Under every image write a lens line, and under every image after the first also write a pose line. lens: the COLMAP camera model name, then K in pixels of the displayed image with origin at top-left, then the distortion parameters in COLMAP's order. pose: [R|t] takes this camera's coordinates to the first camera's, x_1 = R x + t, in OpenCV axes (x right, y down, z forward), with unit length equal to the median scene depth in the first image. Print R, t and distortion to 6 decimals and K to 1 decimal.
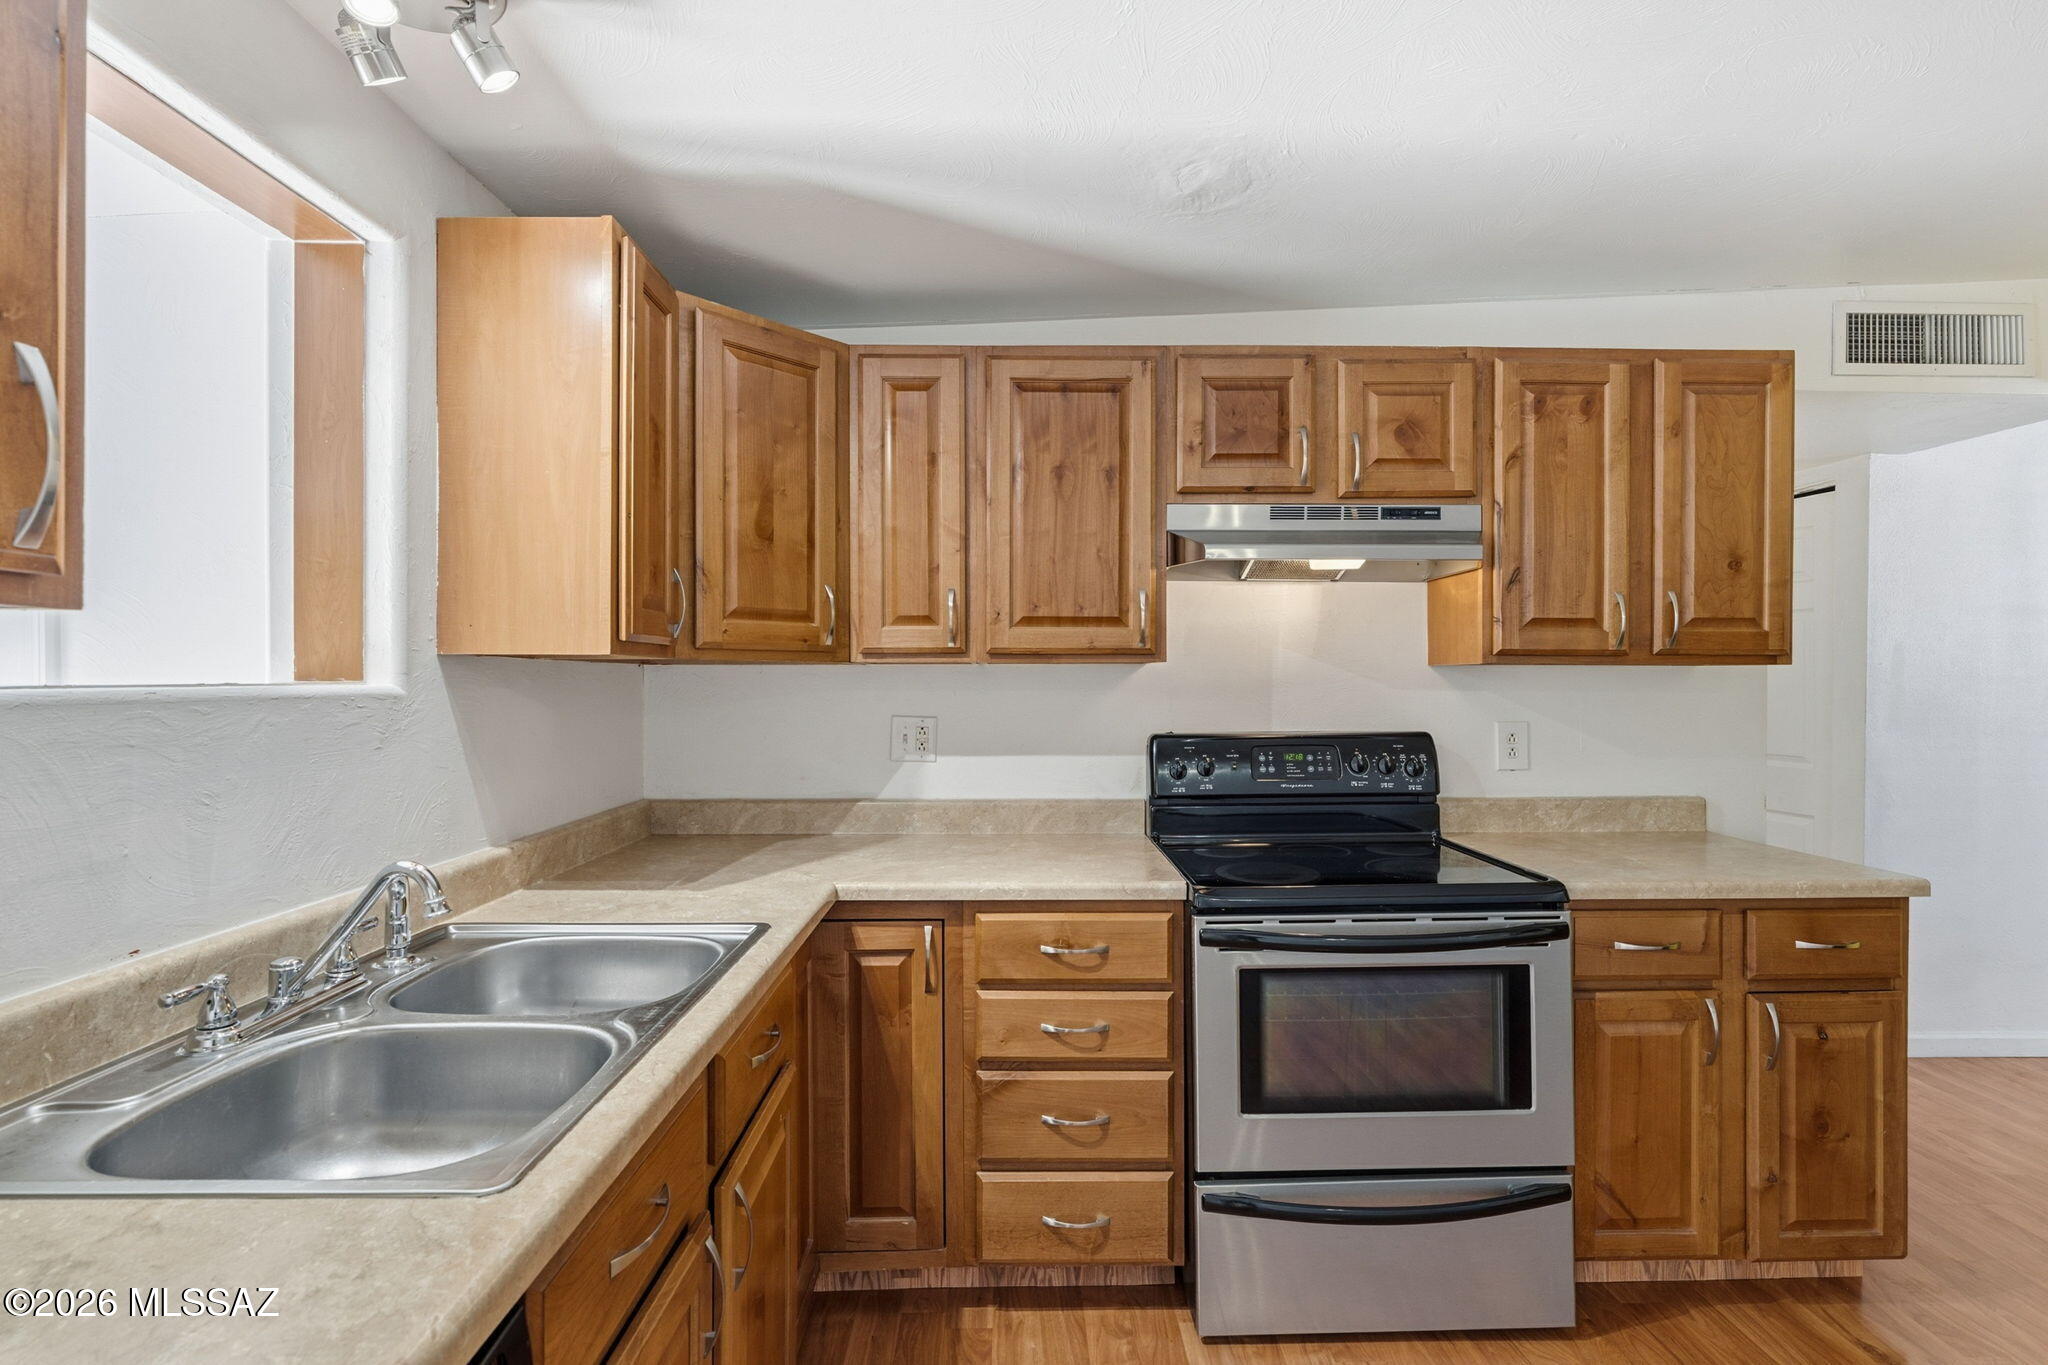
lens RADIAL K [[929.0, 0, 1021.6], [0, 929.0, 682.6], [0, 0, 1]] dist [-0.009451, 0.005240]
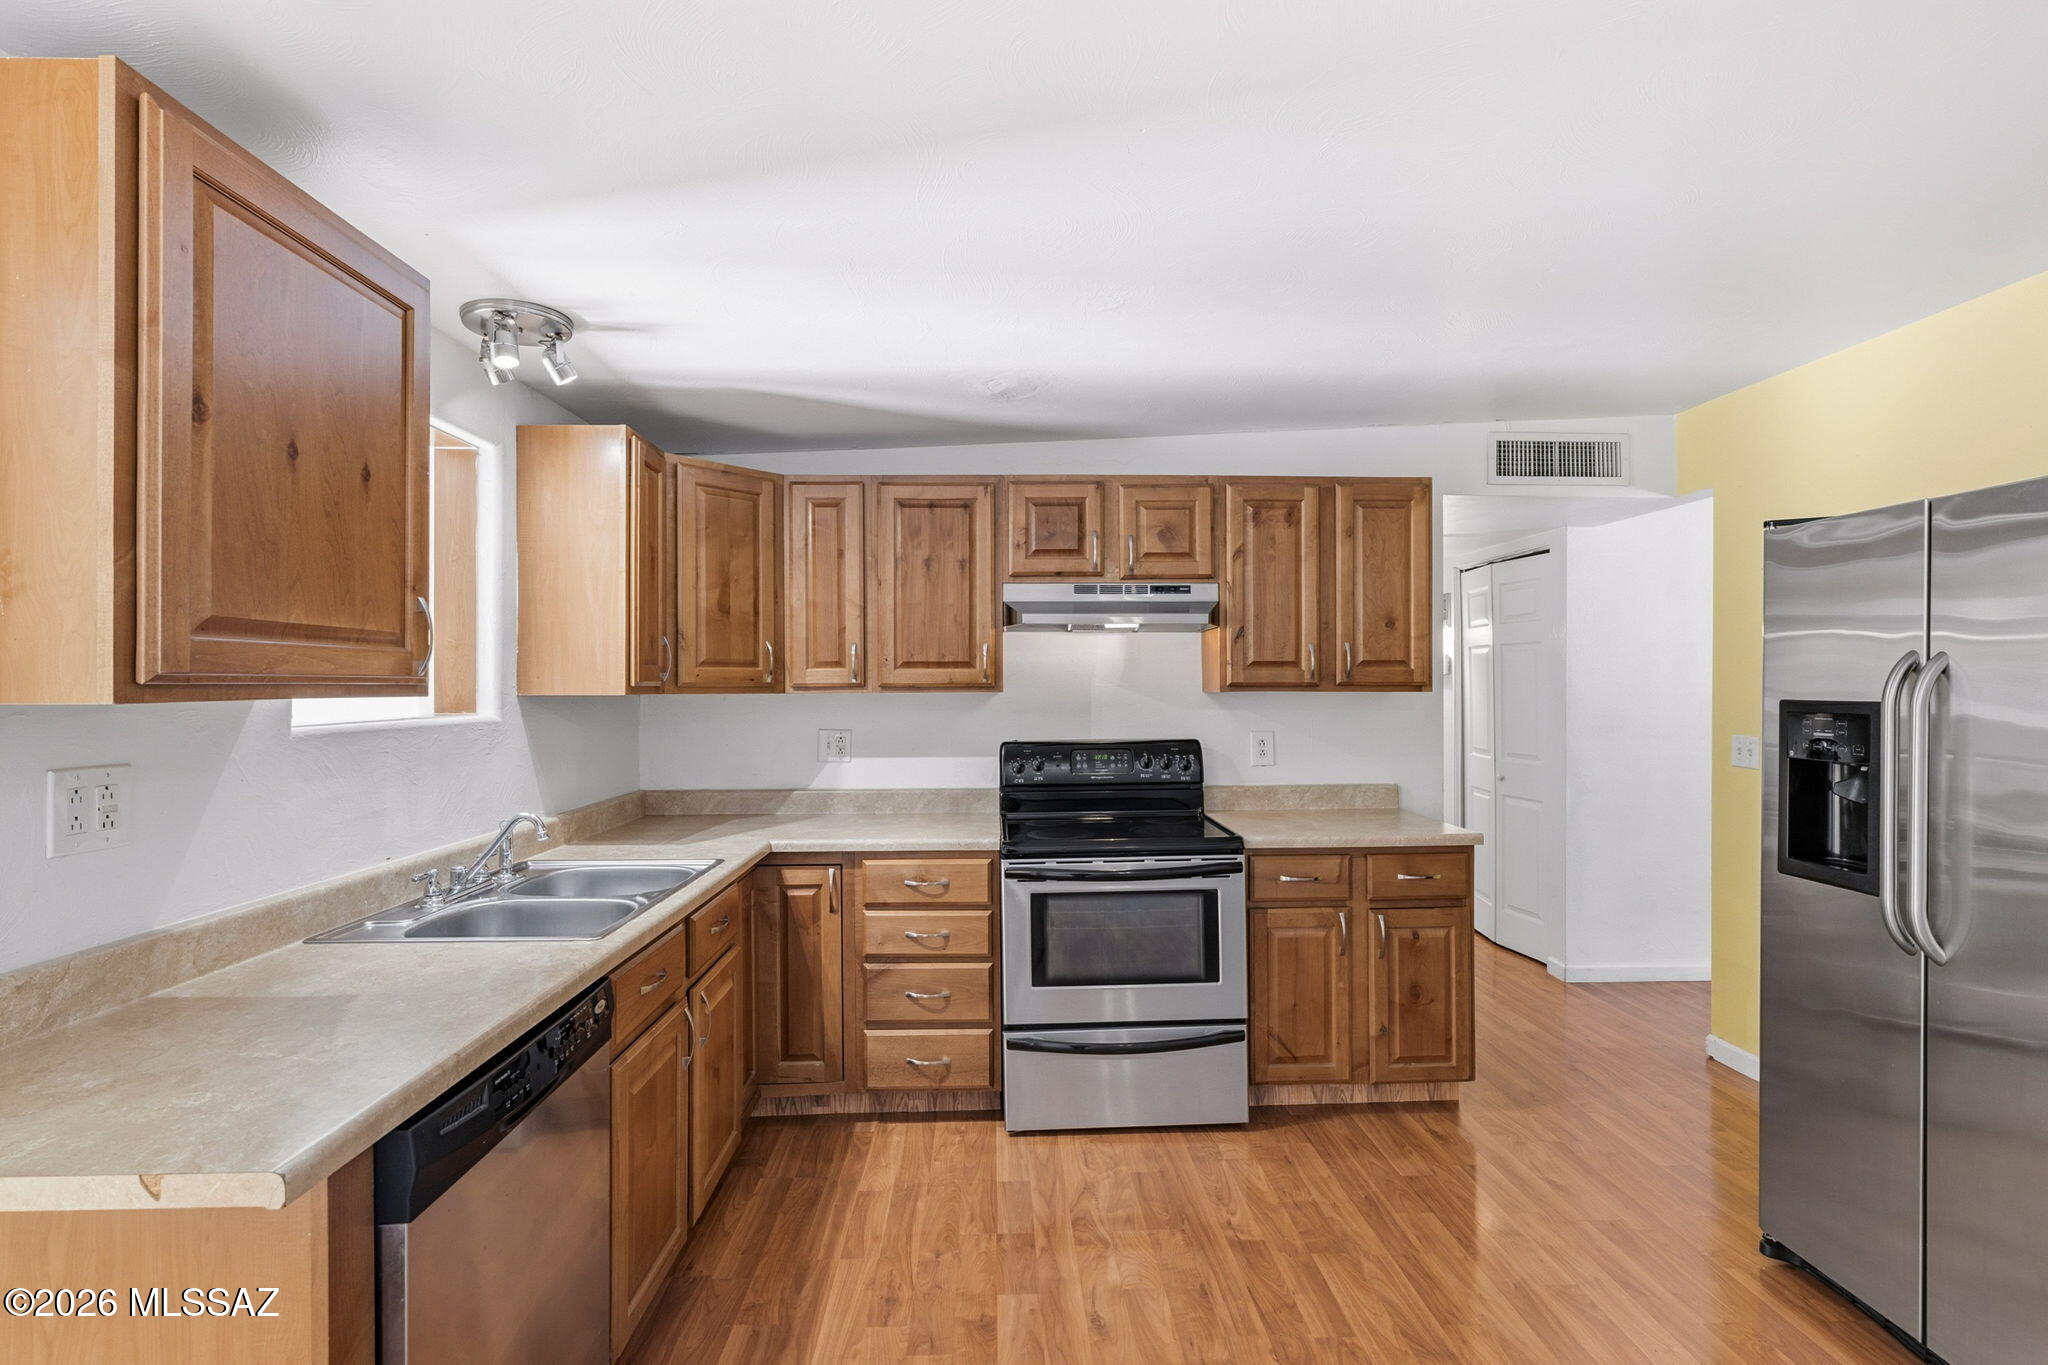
lens RADIAL K [[929.0, 0, 1021.6], [0, 929.0, 682.6], [0, 0, 1]] dist [-0.009451, 0.005240]
pose [[0.999827, -0.004185, 0.018096, 0.160398], [0.004288, 0.999975, -0.005662, -0.029154], [-0.018072, 0.005739, 0.999820, -0.460935]]
